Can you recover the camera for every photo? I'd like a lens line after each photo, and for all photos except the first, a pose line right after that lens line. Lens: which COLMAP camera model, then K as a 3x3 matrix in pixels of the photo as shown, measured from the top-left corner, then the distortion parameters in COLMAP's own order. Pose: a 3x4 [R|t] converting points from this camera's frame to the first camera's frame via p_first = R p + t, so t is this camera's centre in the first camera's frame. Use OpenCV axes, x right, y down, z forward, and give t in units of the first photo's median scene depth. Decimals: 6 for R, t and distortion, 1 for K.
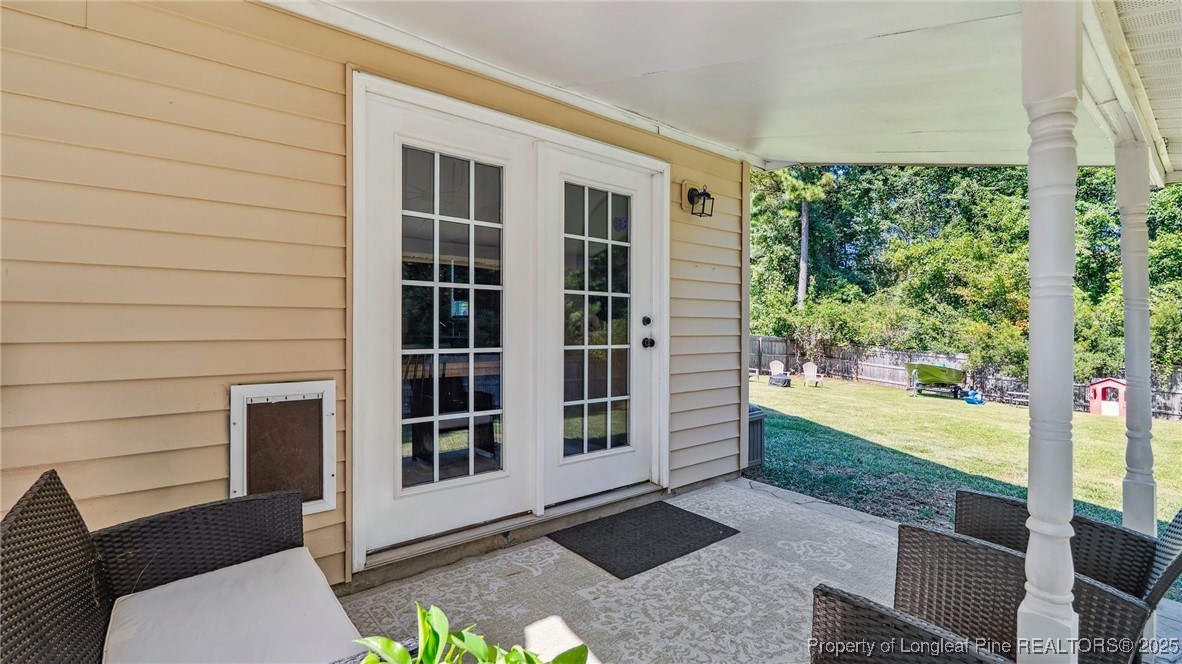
lens RADIAL K [[527.0, 0, 603.9], [0, 527.0, 329.0], [0, 0, 1]] dist [-0.000735, -0.000115]
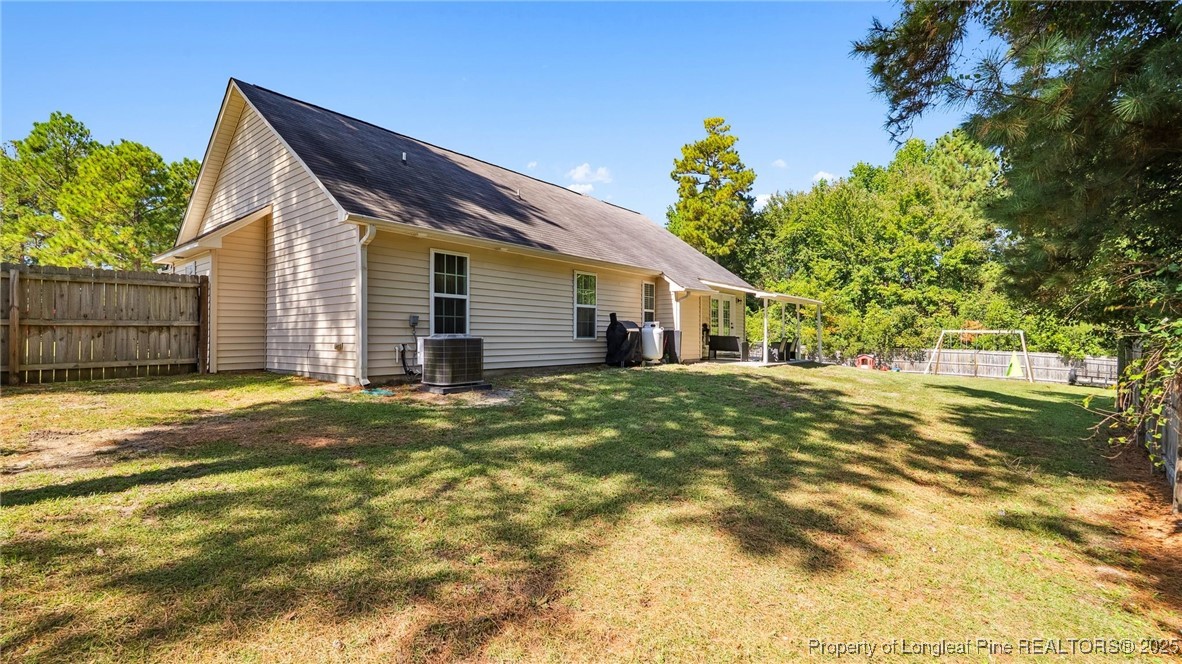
lens RADIAL K [[551.4, 0, 585.3], [0, 551.4, 333.9], [0, 0, 1]] dist [-0.003178, -0.000580]
pose [[0.983133, -0.002539, 0.182875, -0.403489], [0.004776, 0.999919, -0.011794, 0.025520], [-0.182830, 0.012469, 0.983065, -0.722337]]
